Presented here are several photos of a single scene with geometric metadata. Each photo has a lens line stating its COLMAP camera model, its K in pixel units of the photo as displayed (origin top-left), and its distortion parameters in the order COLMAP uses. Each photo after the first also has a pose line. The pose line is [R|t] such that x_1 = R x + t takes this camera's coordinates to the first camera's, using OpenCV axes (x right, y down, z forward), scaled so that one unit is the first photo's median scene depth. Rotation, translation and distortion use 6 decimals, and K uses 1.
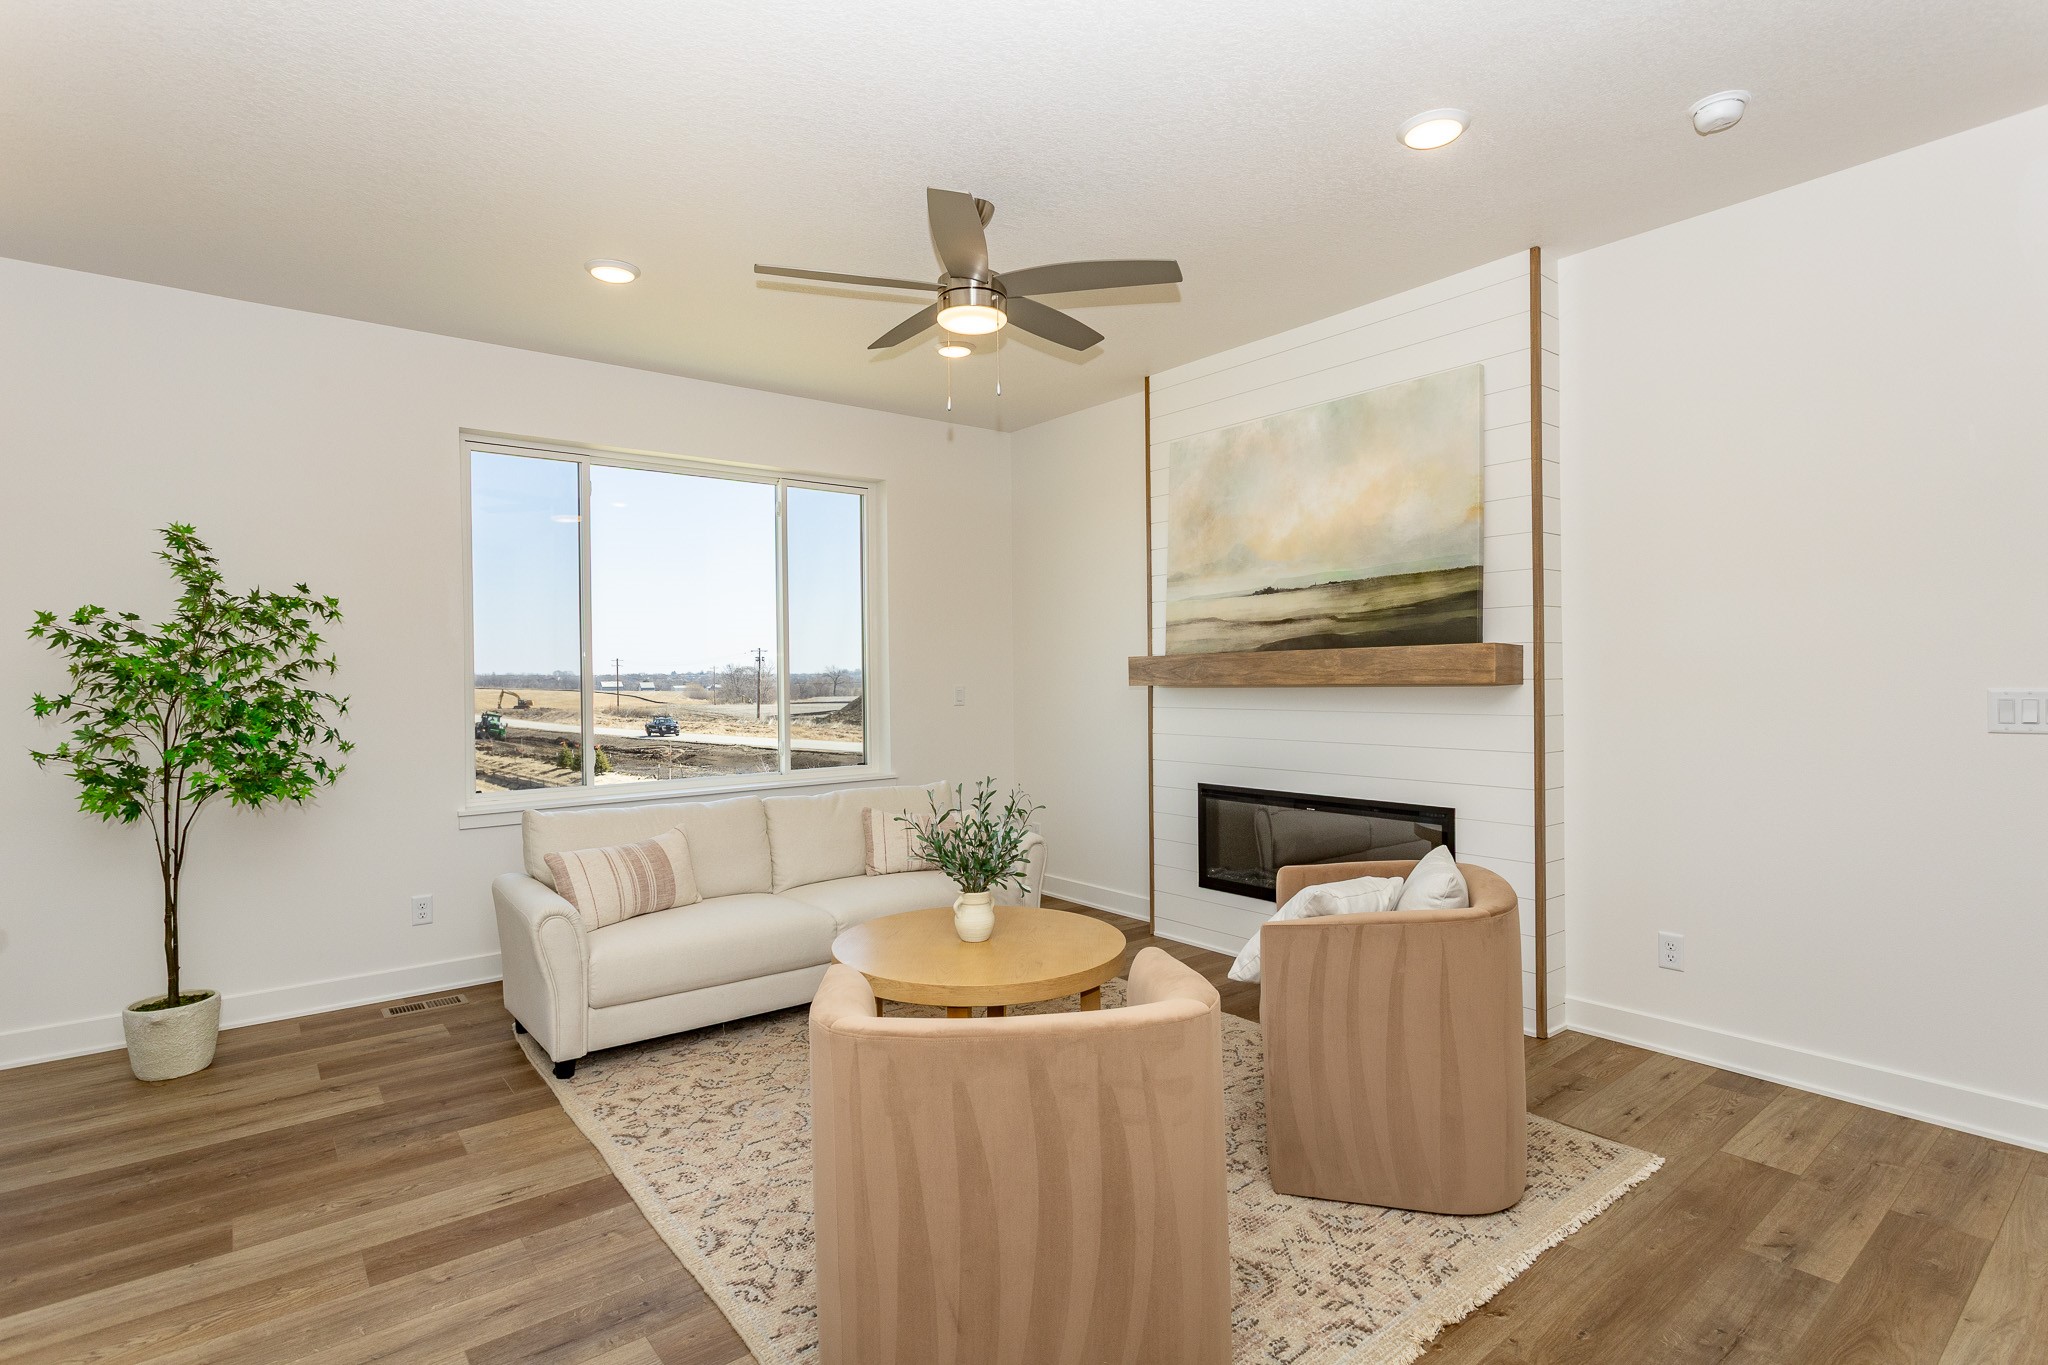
lens RADIAL K [[1006.5, 0, 1029.6], [0, 1006.5, 679.2], [0, 0, 1]] dist [-0.005683, 0.001795]
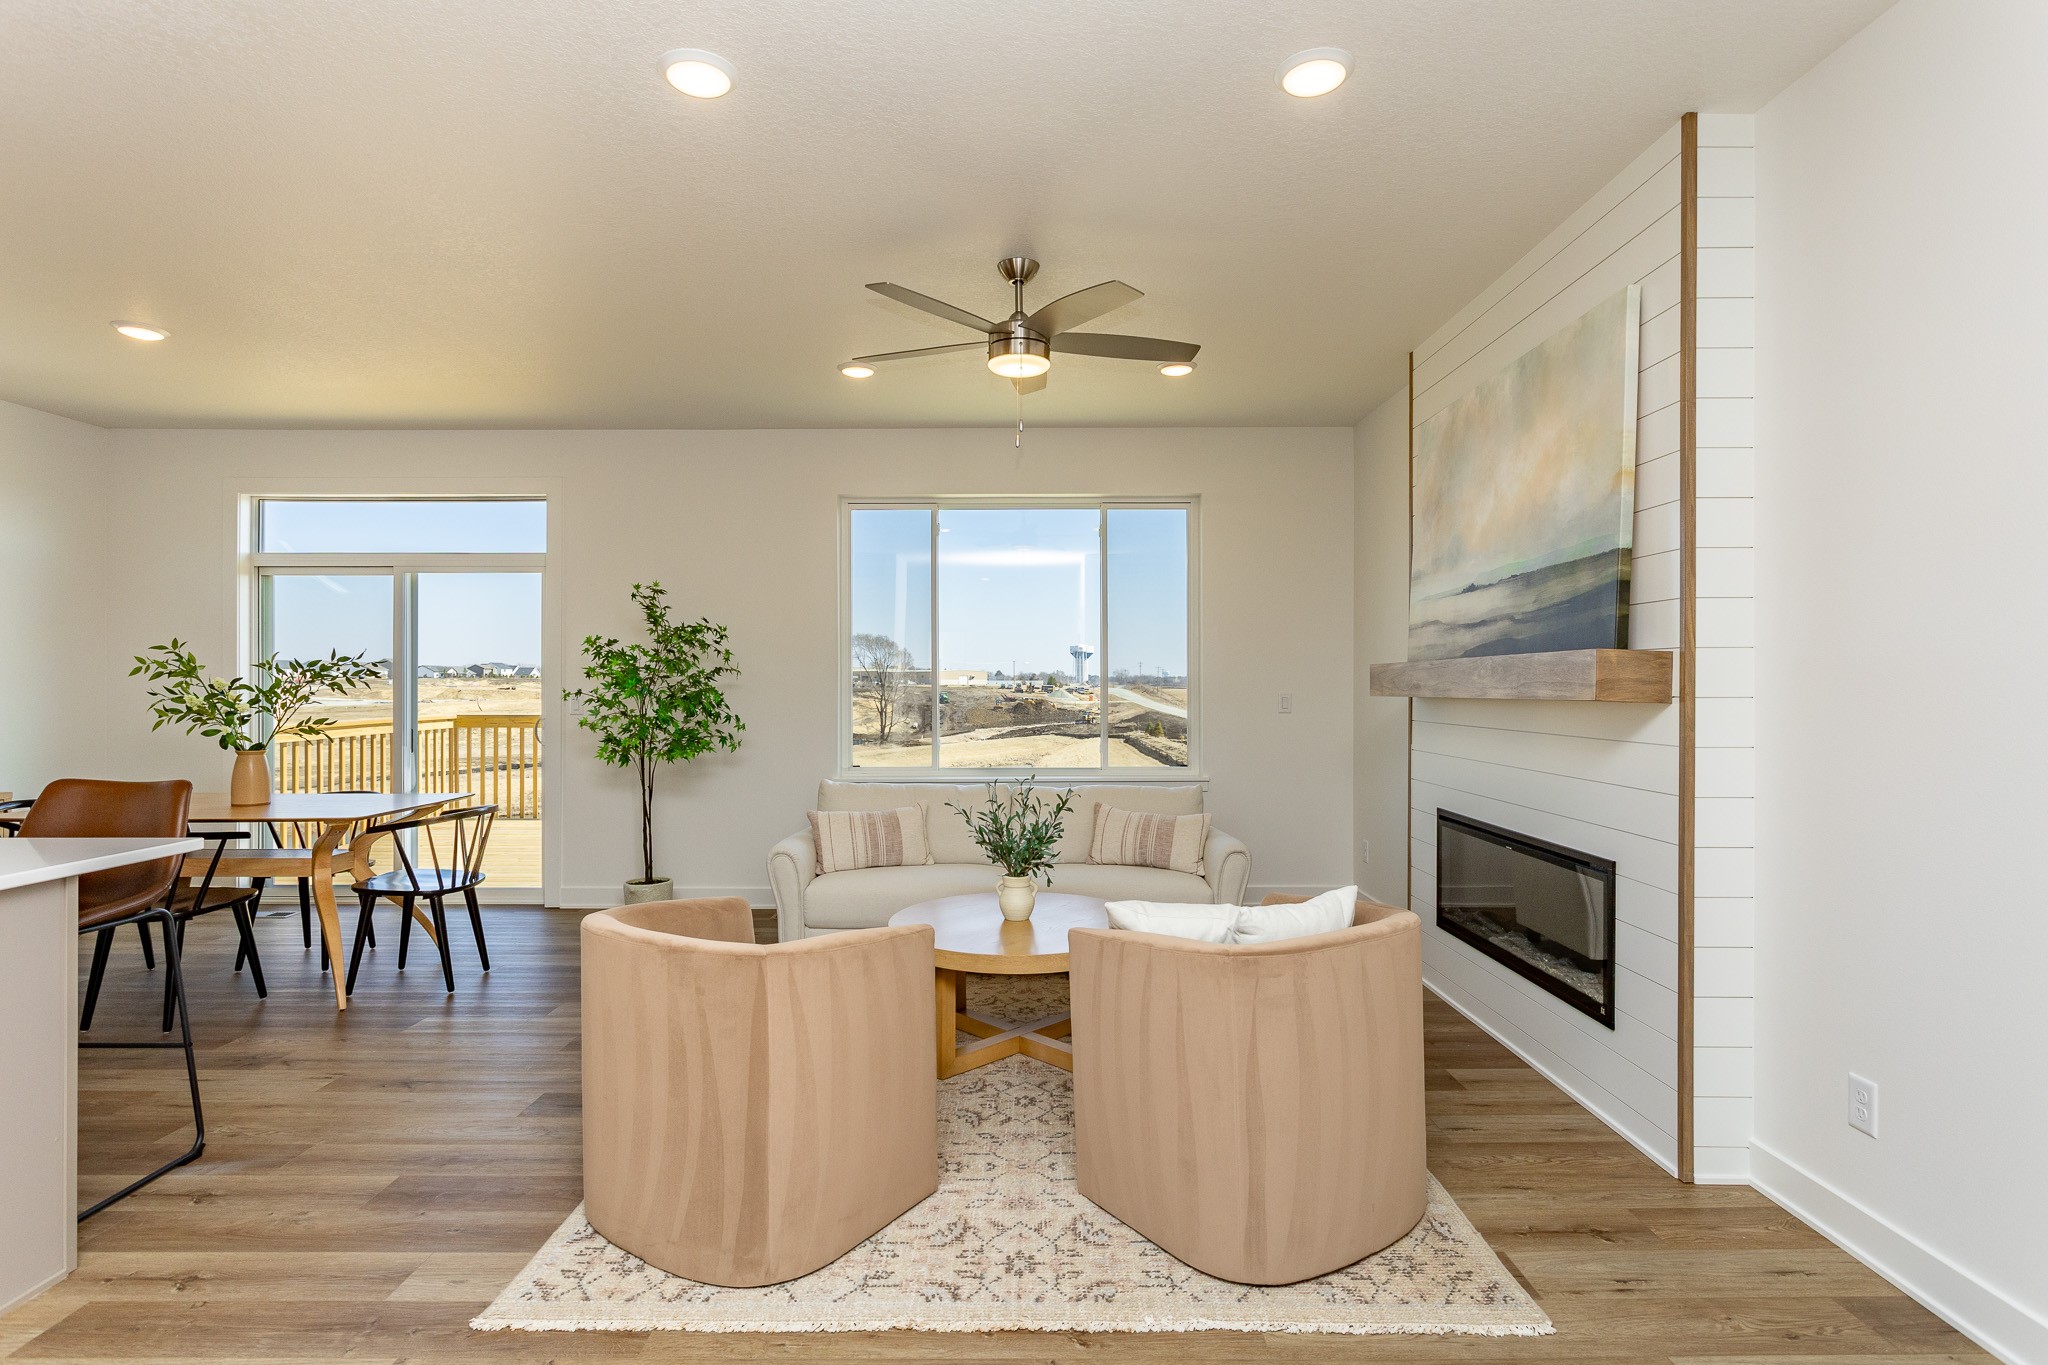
lens RADIAL K [[1023.8, 0, 1028.5], [0, 1023.8, 685.2], [0, 0, 1]] dist [-0.001815, 0.001190]
pose [[0.779369, 0.013211, -0.626426, 0.571516], [-0.010923, 0.999912, 0.007499, -0.008914], [0.626470, 0.000998, 0.779445, 0.102933]]
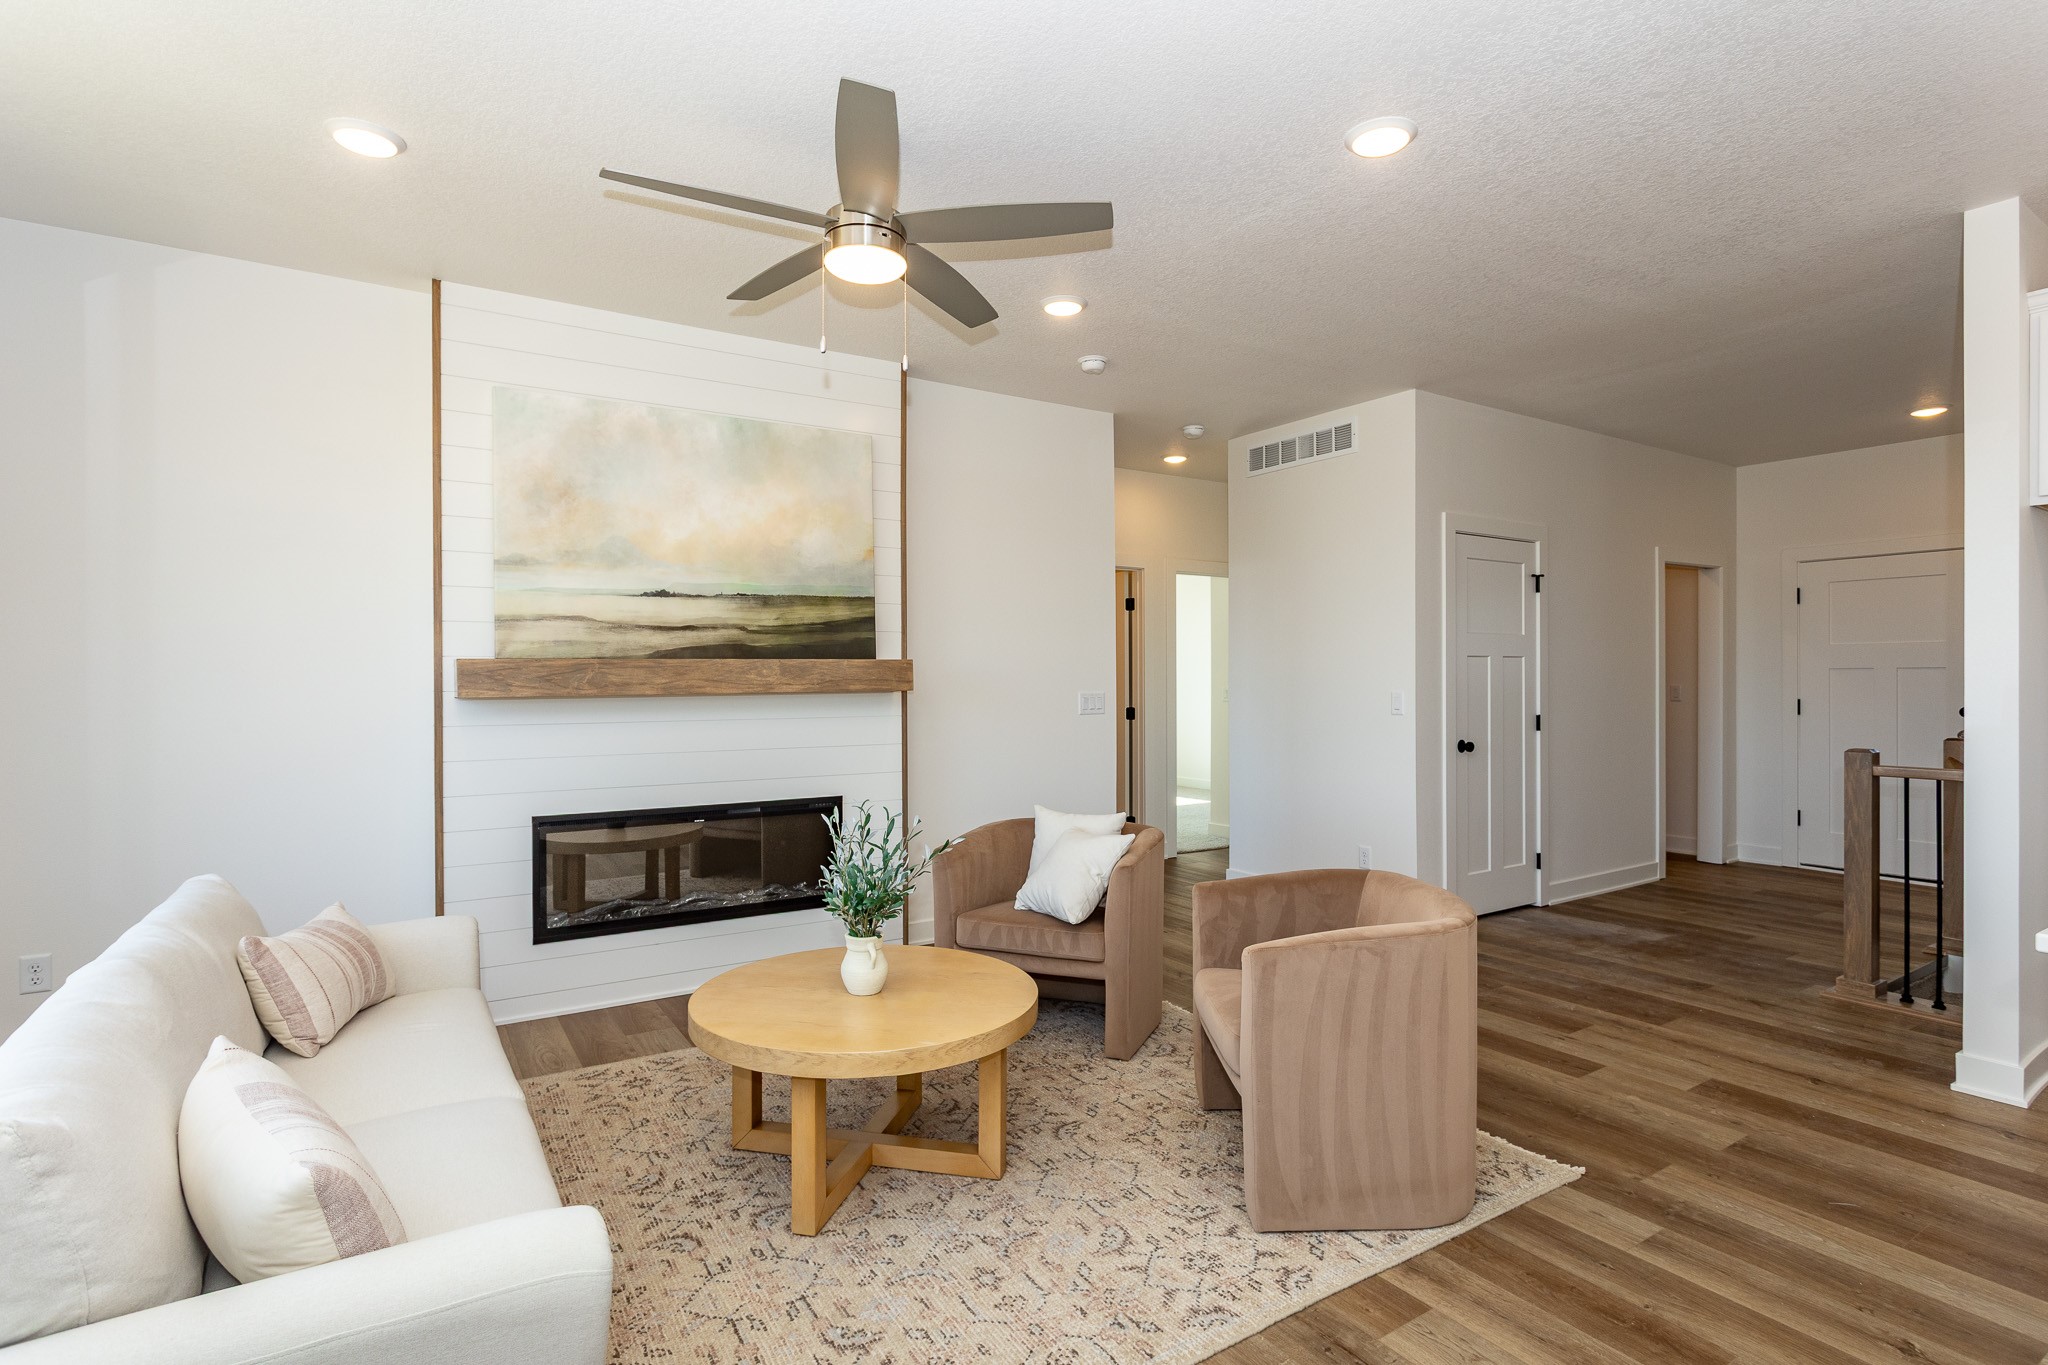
lens RADIAL K [[1006.5, 0, 1029.6], [0, 1006.5, 679.2], [0, 0, 1]] dist [-0.005683, 0.001795]
pose [[0.100298, 0.011054, 0.994896, -0.761060], [0.005449, 0.999917, -0.011659, 0.004669], [-0.994942, 0.006591, 0.100230, 0.665505]]
